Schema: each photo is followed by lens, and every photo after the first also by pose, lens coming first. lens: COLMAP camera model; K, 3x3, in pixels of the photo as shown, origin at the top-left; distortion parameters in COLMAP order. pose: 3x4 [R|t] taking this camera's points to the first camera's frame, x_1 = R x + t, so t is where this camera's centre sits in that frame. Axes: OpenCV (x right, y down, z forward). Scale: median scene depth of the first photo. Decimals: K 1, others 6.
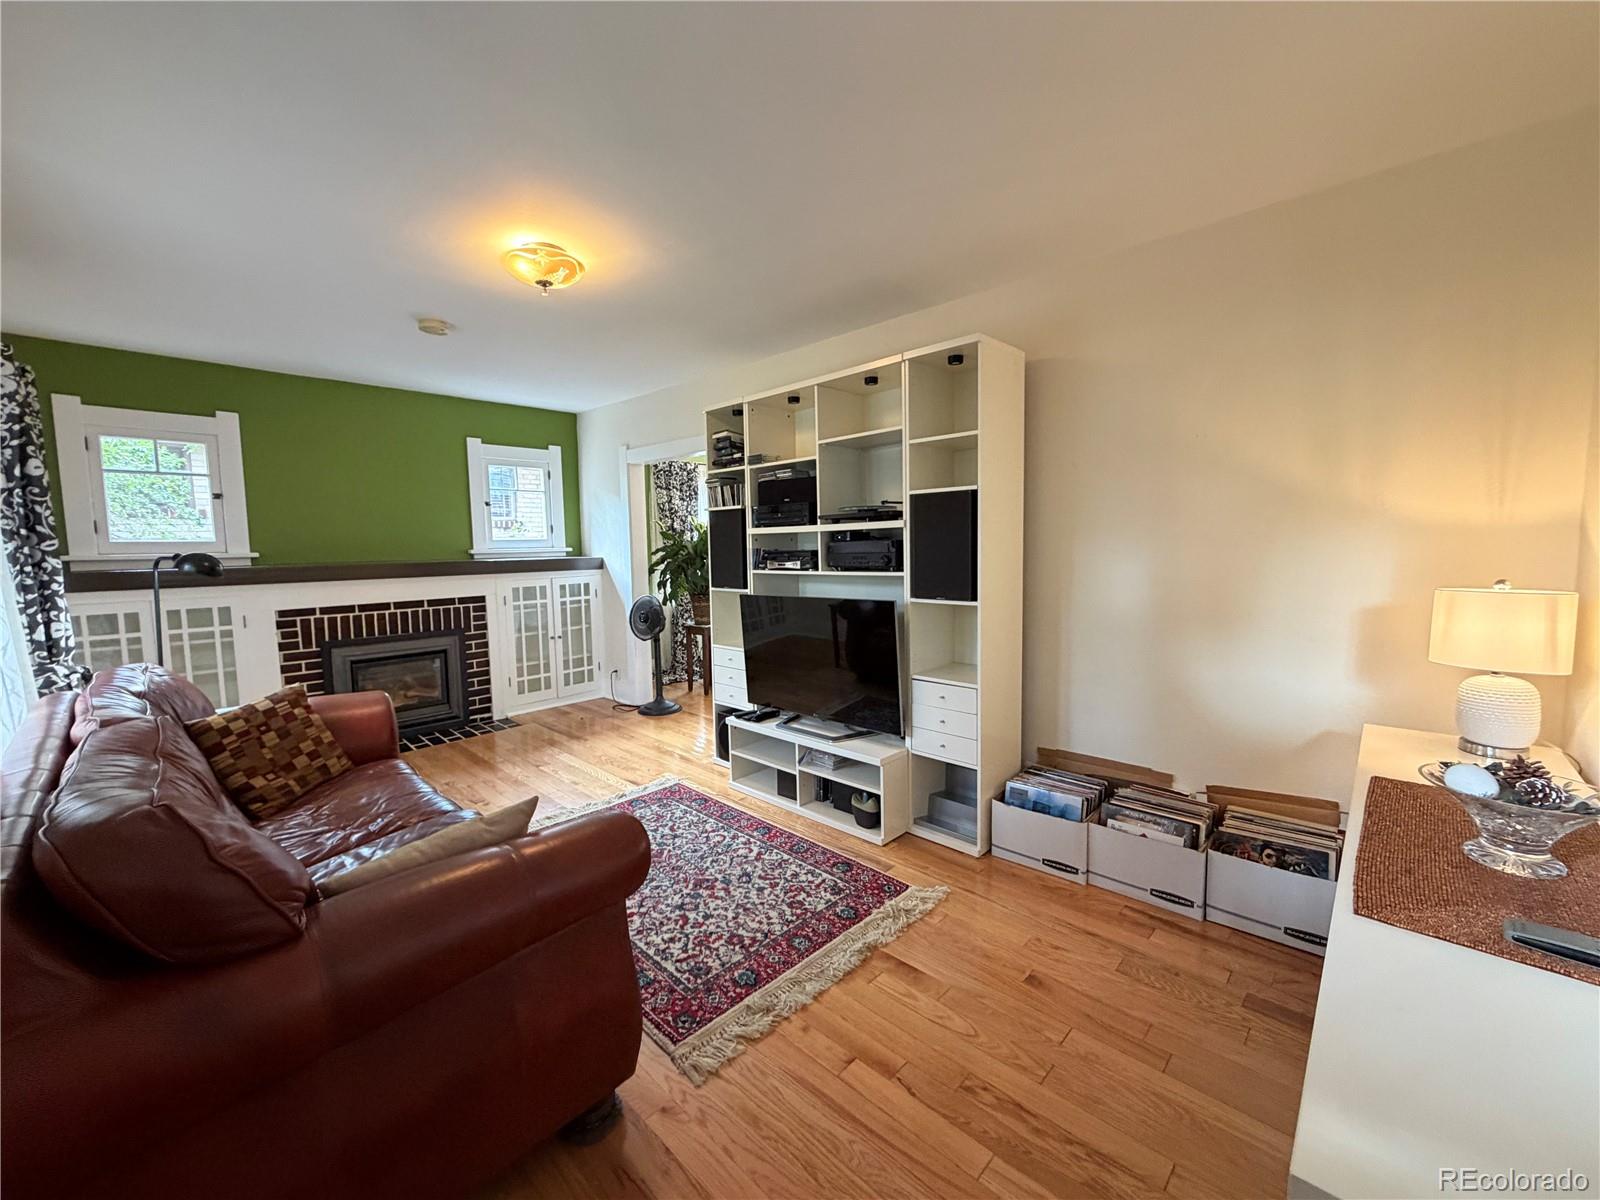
lens RADIAL K [[638.7, 0, 796.1], [0, 638.7, 598.0], [0, 0, 1]] dist [-0.000431, -0.000212]
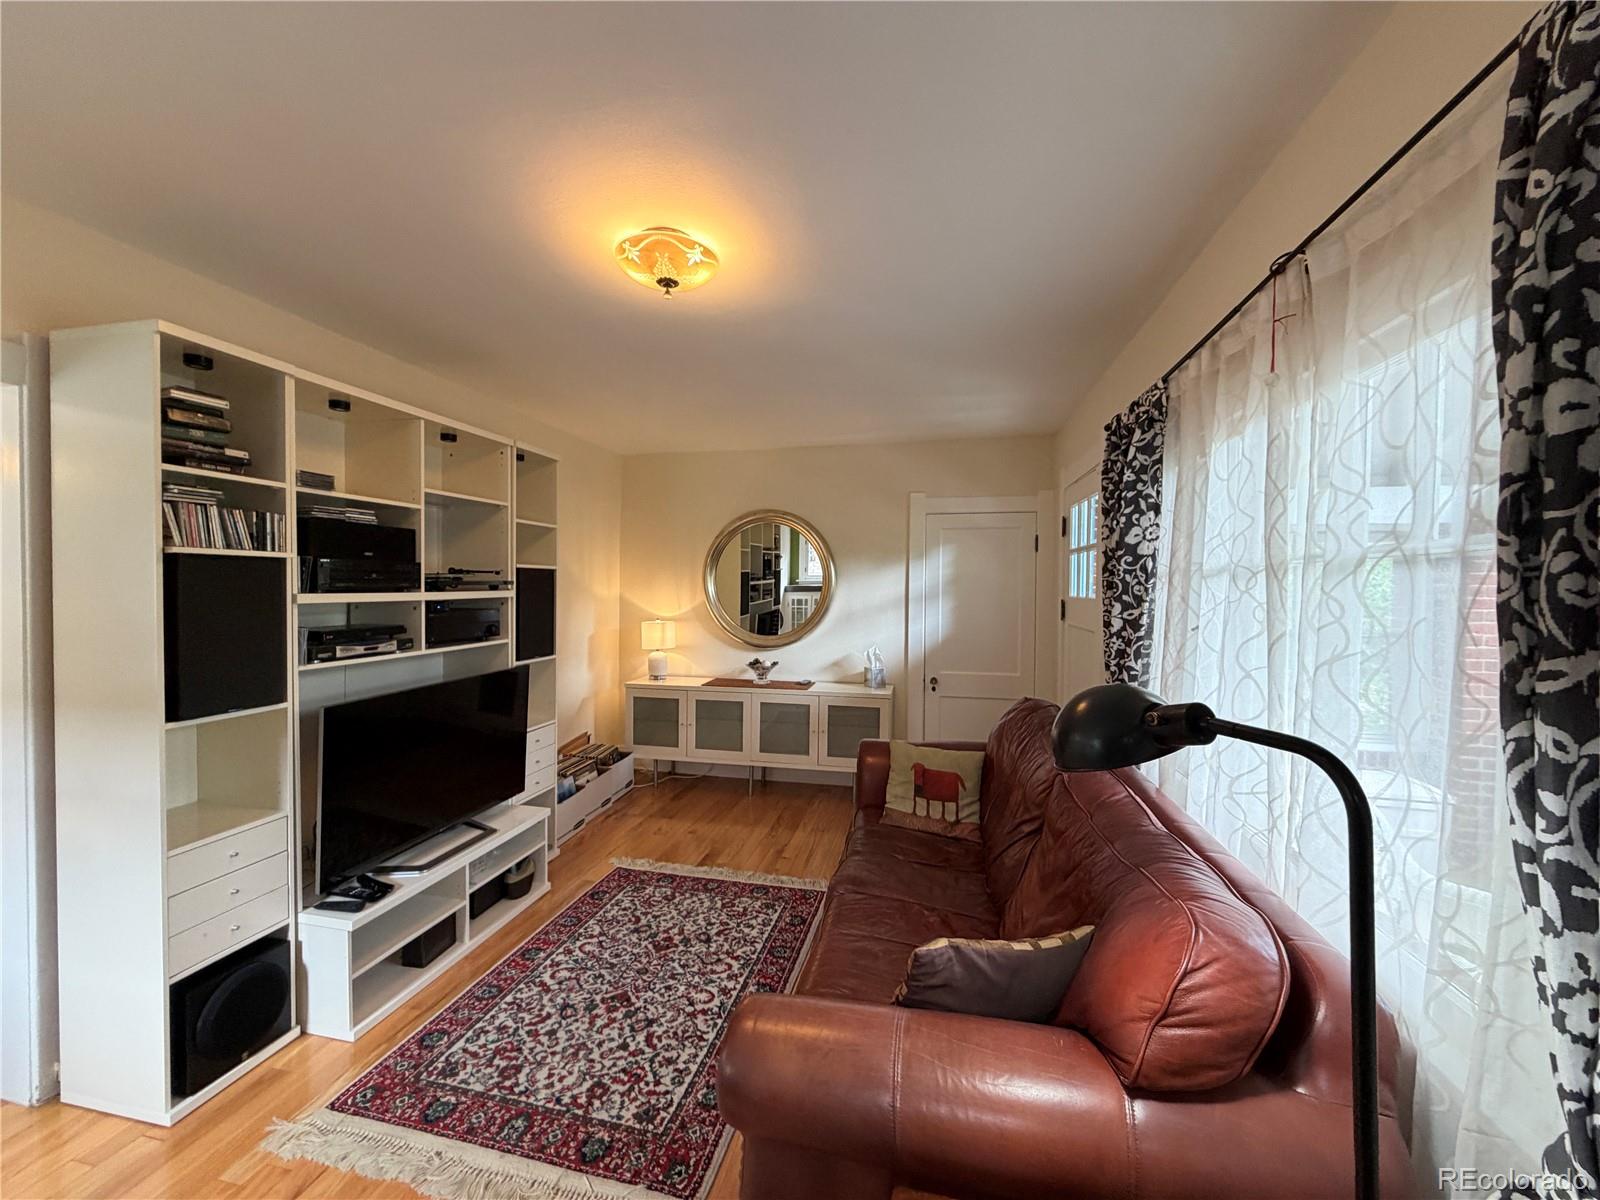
lens RADIAL K [[638.7, 0, 796.1], [0, 638.7, 598.0], [0, 0, 1]] dist [-0.000431, -0.000212]
pose [[-0.516623, 0.003849, 0.856204, -0.987258], [0.082733, 0.995535, 0.045445, -0.116263], [-0.852207, 0.094314, -0.514635, 1.128540]]
